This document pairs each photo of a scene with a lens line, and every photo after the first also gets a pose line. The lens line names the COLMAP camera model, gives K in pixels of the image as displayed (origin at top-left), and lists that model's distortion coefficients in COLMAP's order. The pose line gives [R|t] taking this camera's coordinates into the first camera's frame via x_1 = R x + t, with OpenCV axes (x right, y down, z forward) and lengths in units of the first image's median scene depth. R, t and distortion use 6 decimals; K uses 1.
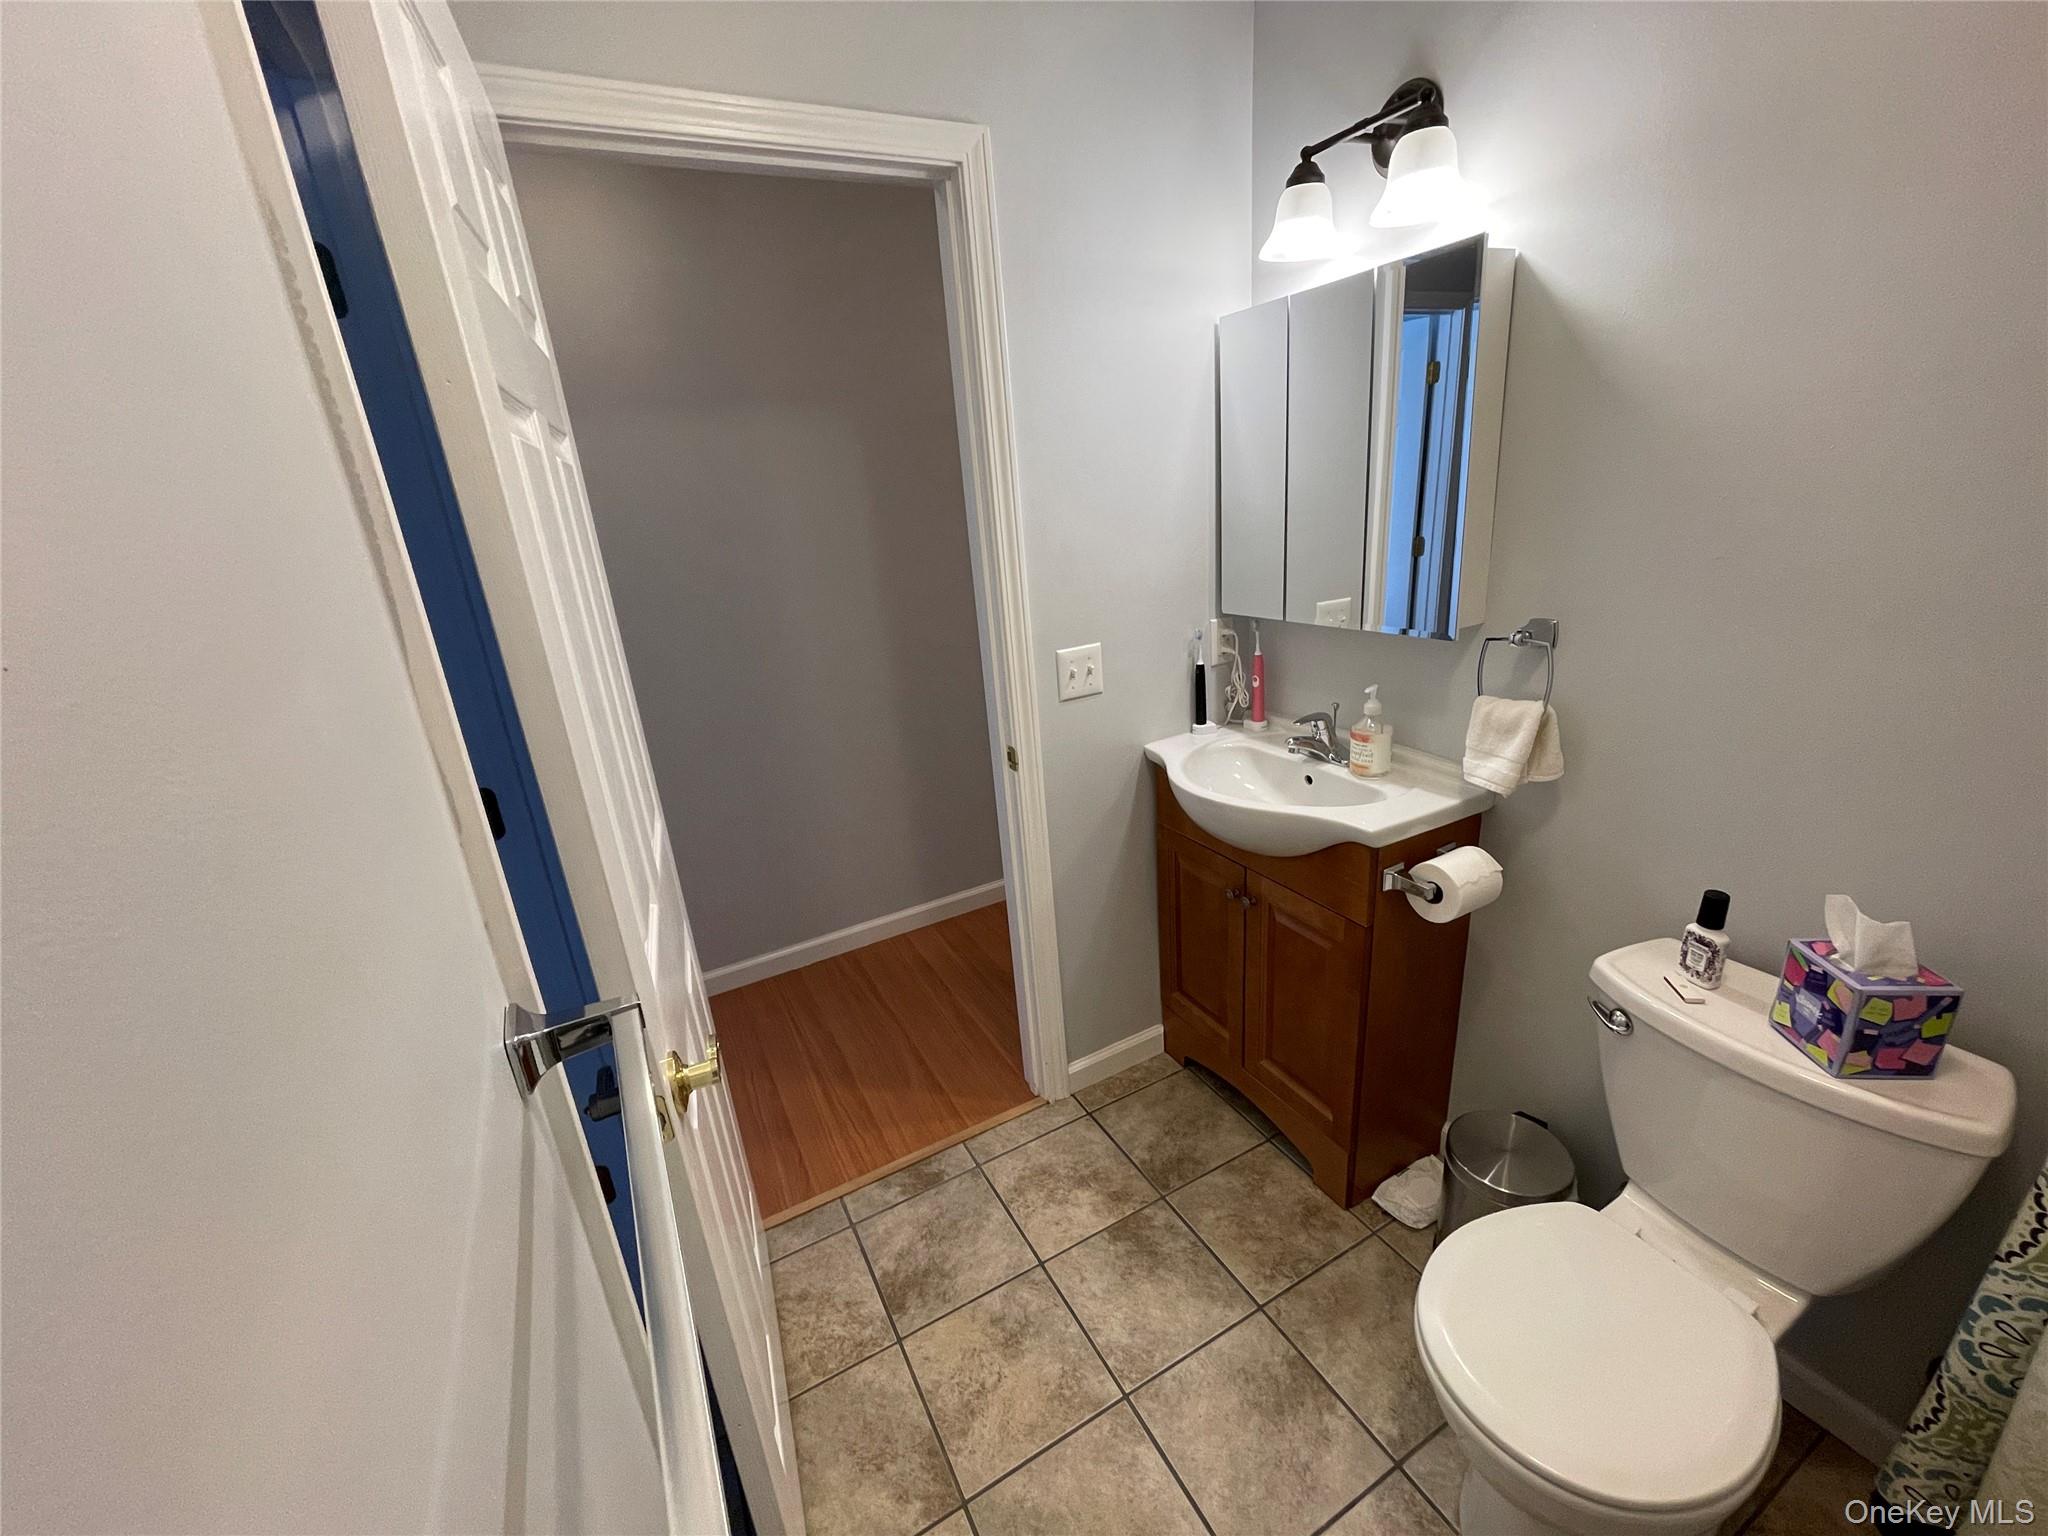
lens RADIAL K [[825.9, 0, 1026.7], [0, 825.9, 768.5], [0, 0, 1]] dist [-0.003987, 0.002152]
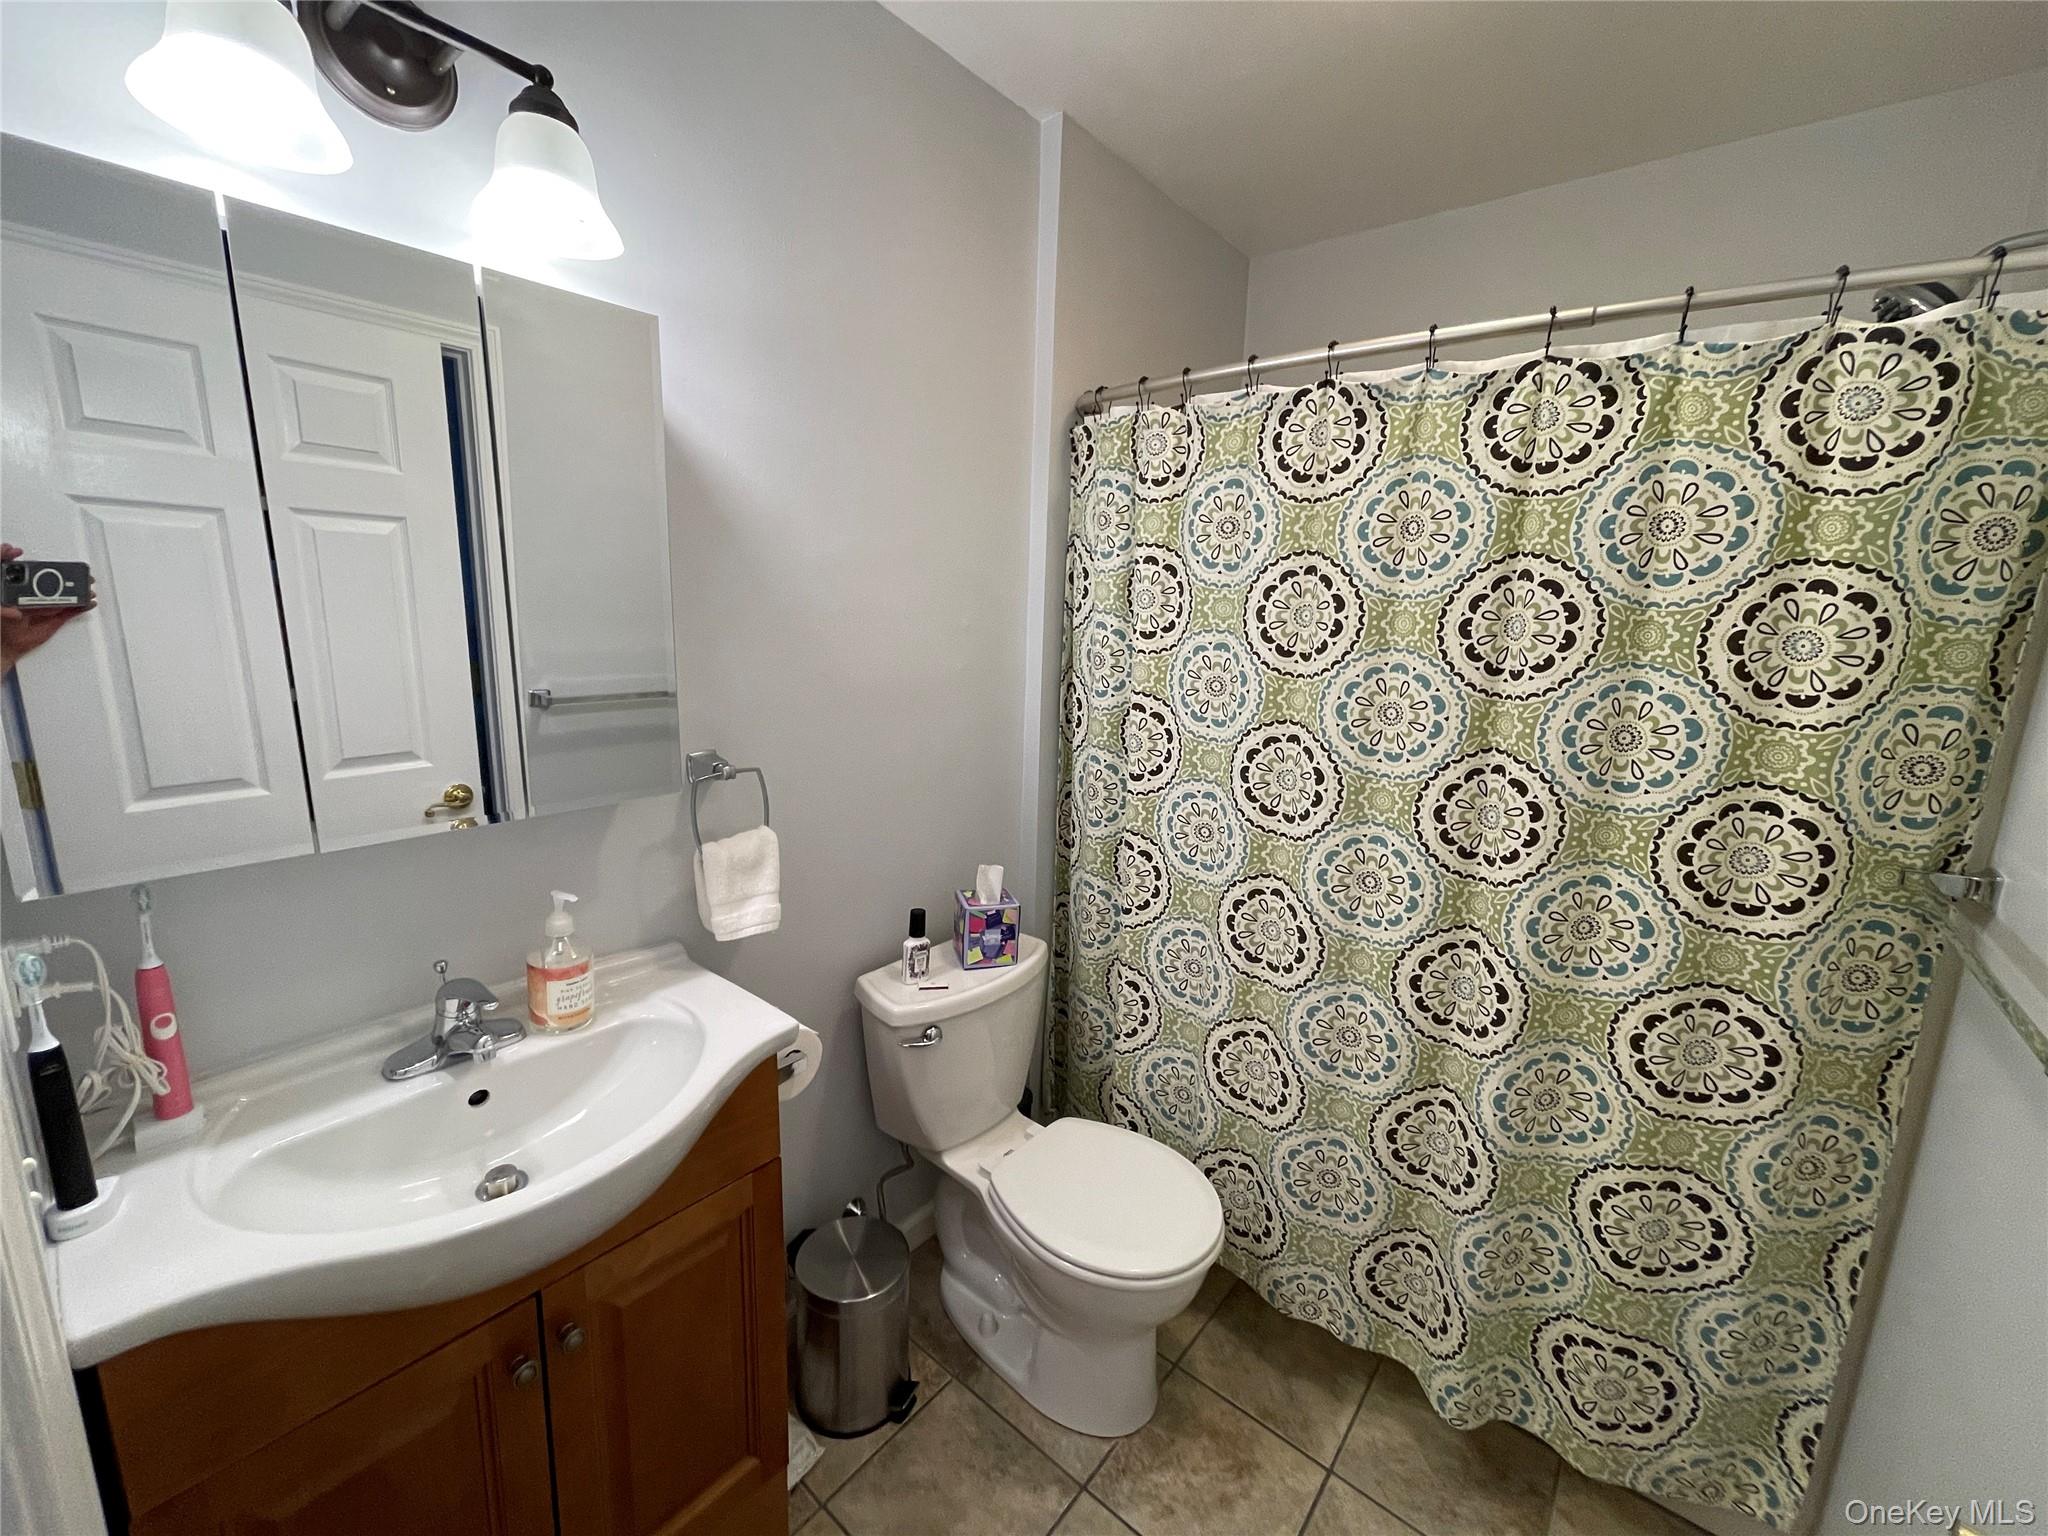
lens RADIAL K [[825.9, 0, 1024.2], [0, 825.9, 767.0], [0, 0, 1]] dist [-0.003987, 0.002152]
pose [[-0.381655, -0.132695, 0.914730, -0.354141], [0.282522, 0.925531, 0.252140, -0.288470], [-0.880069, 0.354662, -0.315744, 0.958441]]
